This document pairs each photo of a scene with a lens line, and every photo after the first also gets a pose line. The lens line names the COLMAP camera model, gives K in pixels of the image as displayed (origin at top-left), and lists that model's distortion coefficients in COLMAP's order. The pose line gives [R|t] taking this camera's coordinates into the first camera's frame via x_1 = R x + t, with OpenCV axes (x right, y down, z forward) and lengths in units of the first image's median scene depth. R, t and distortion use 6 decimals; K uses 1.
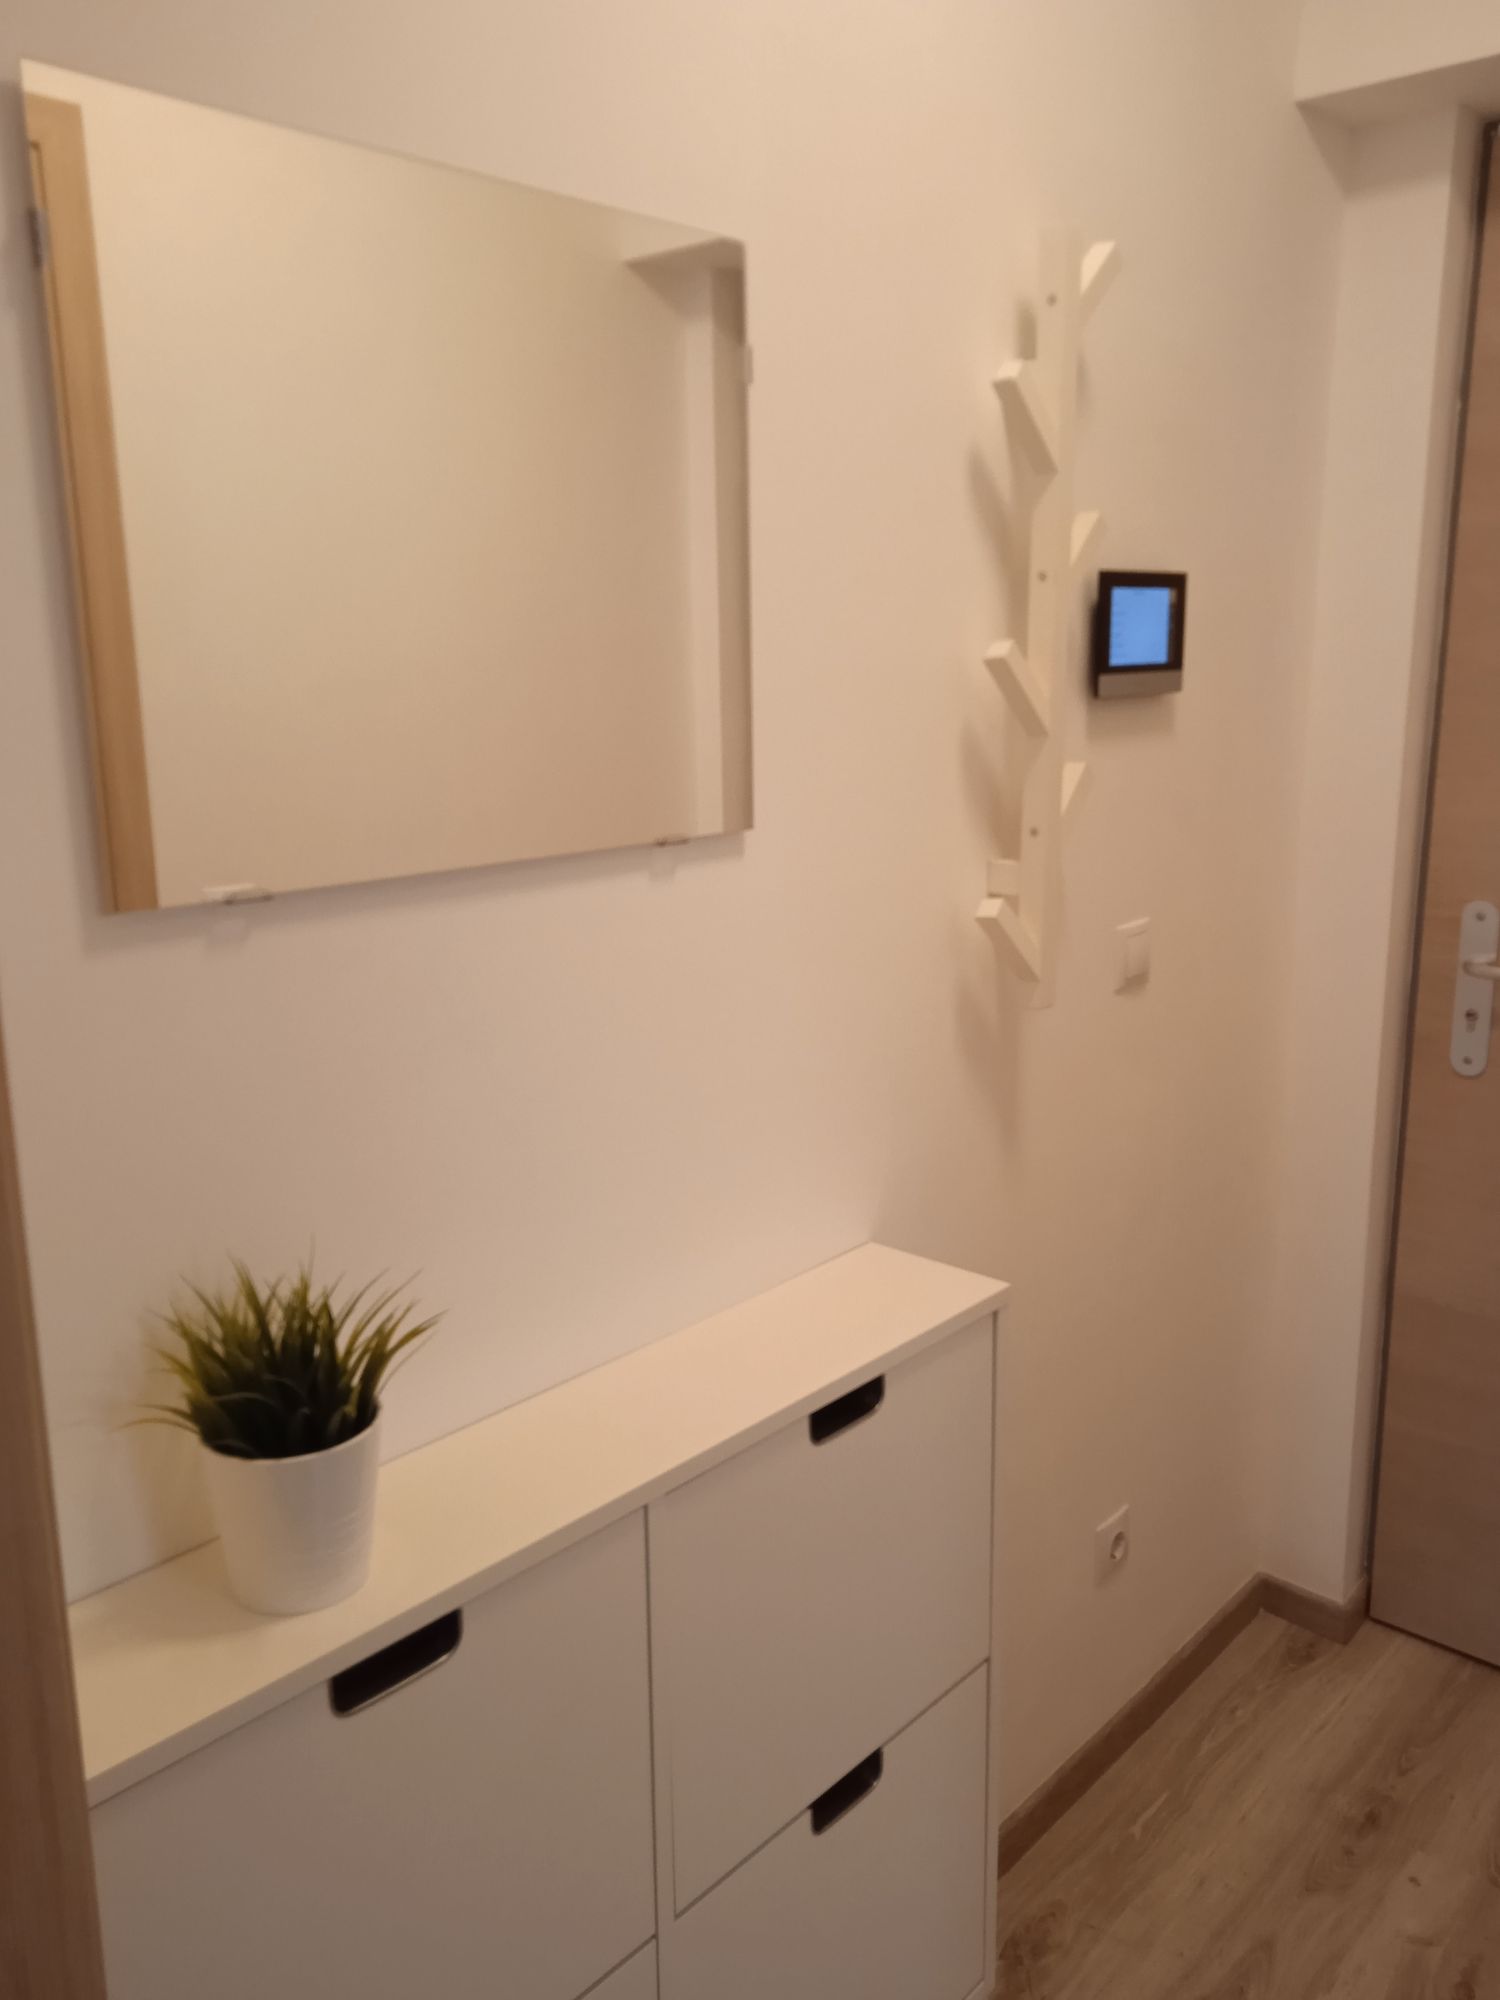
lens RADIAL K [[1638.0, 0, 750.1], [0, 1638.0, 1008.8], [0, 0, 1]] dist [0.024847, -0.005847]
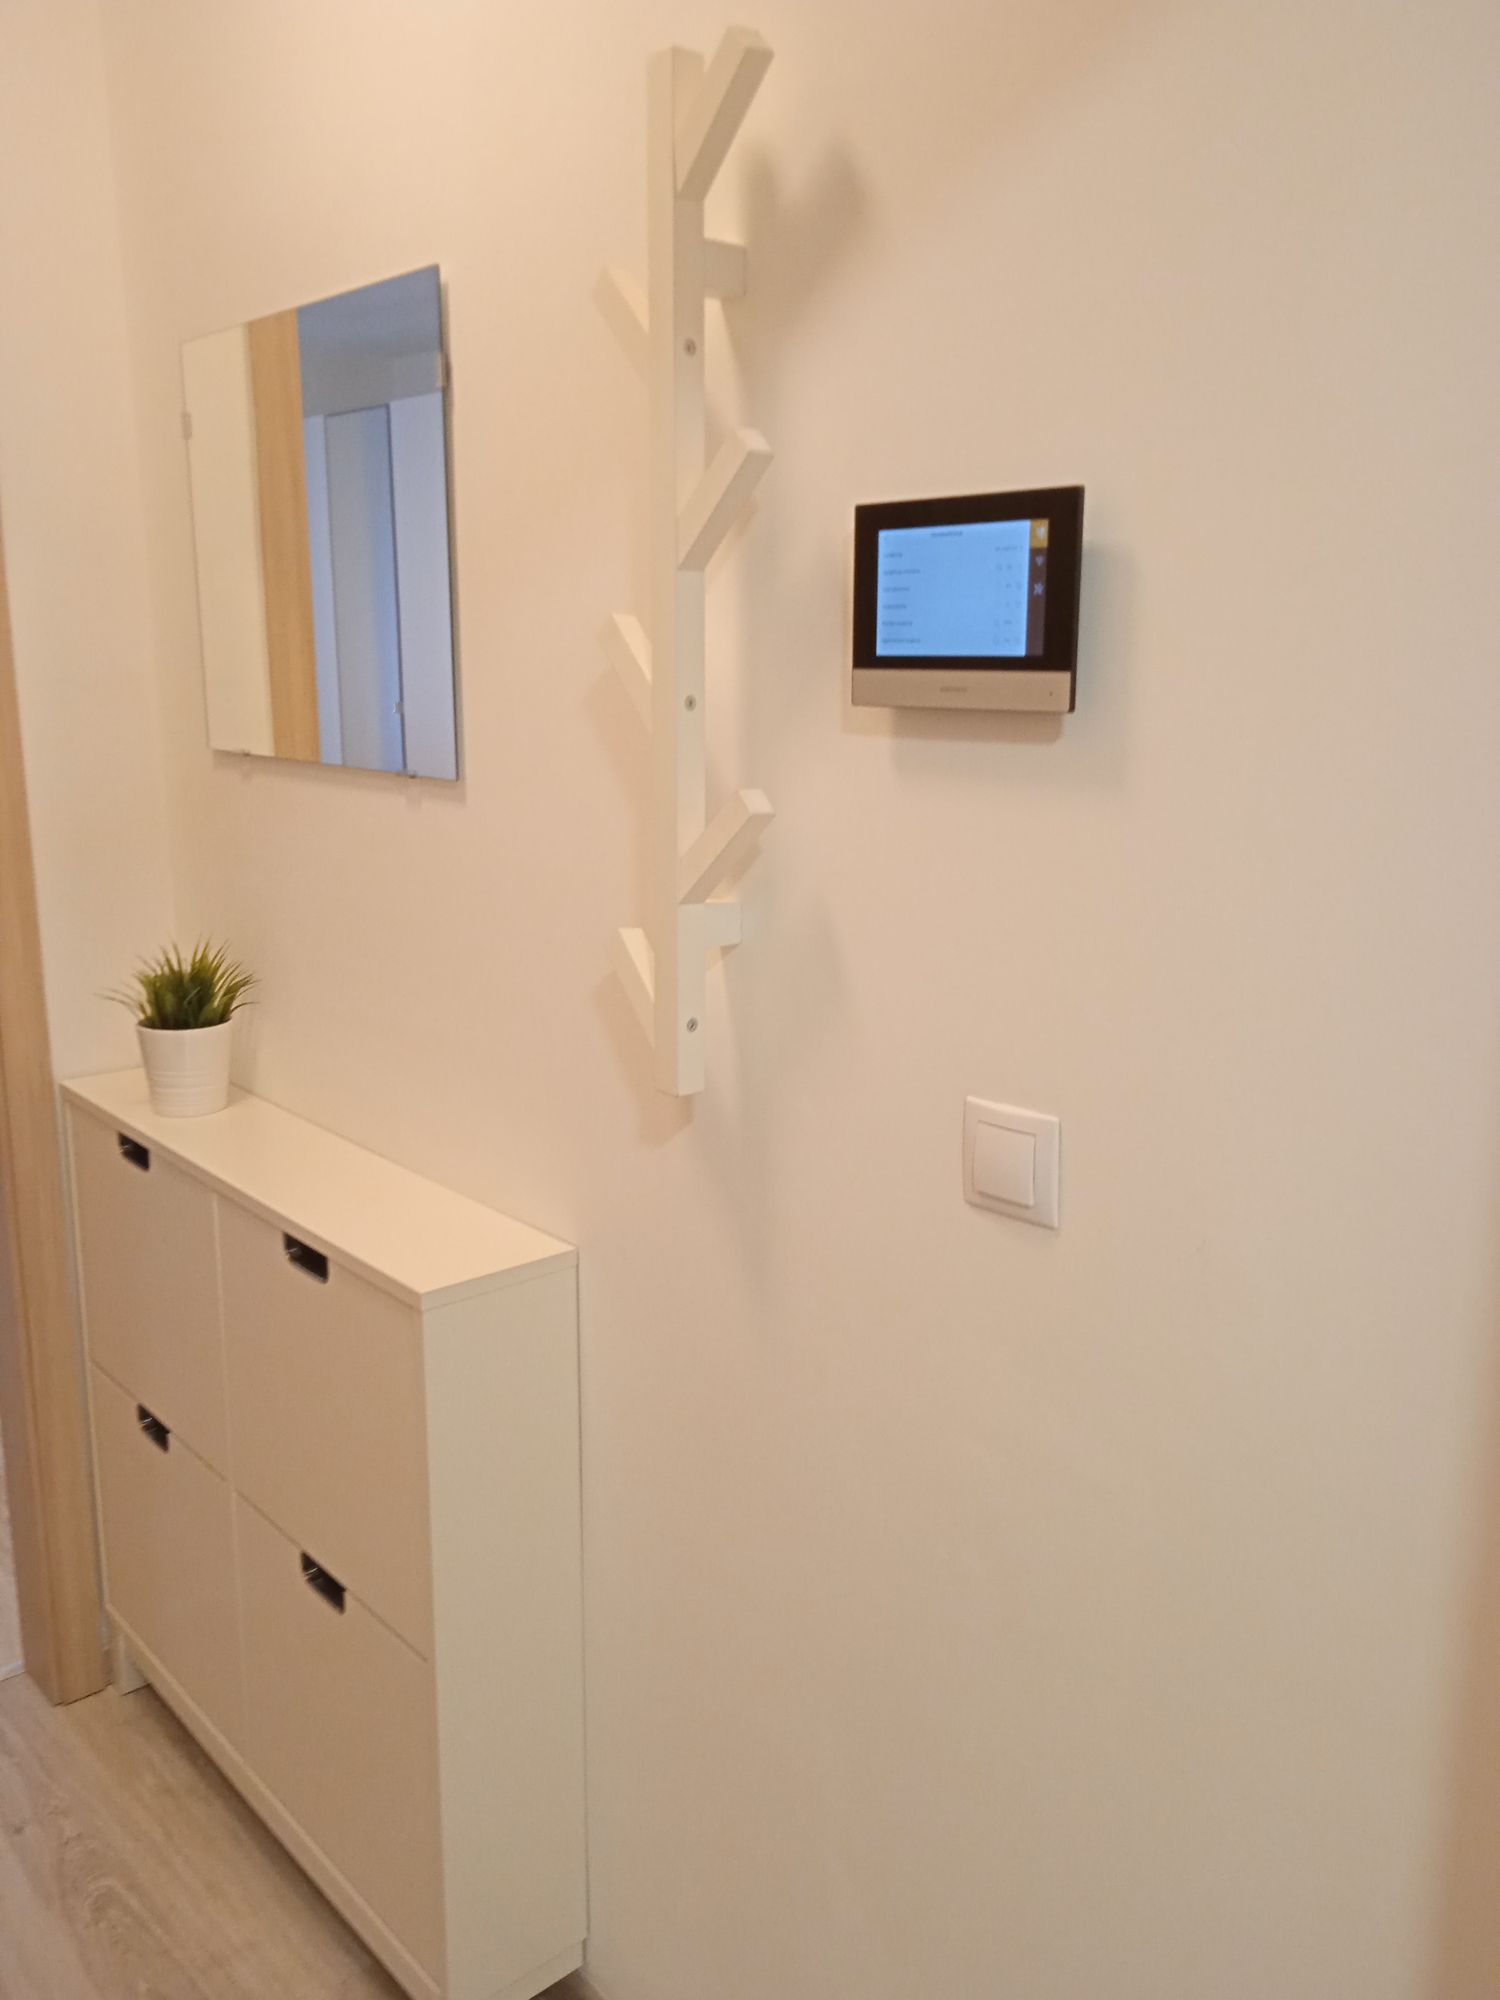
lens RADIAL K [[1638.0, 0, 749.9], [0, 1638.0, 989.7], [0, 0, 1]] dist [0.024847, -0.005847]
pose [[-0.124792, 0.225190, -0.966290, 0.852537], [-0.217447, 0.944019, 0.248082, -0.230888], [0.968062, 0.241075, -0.068839, 1.016351]]
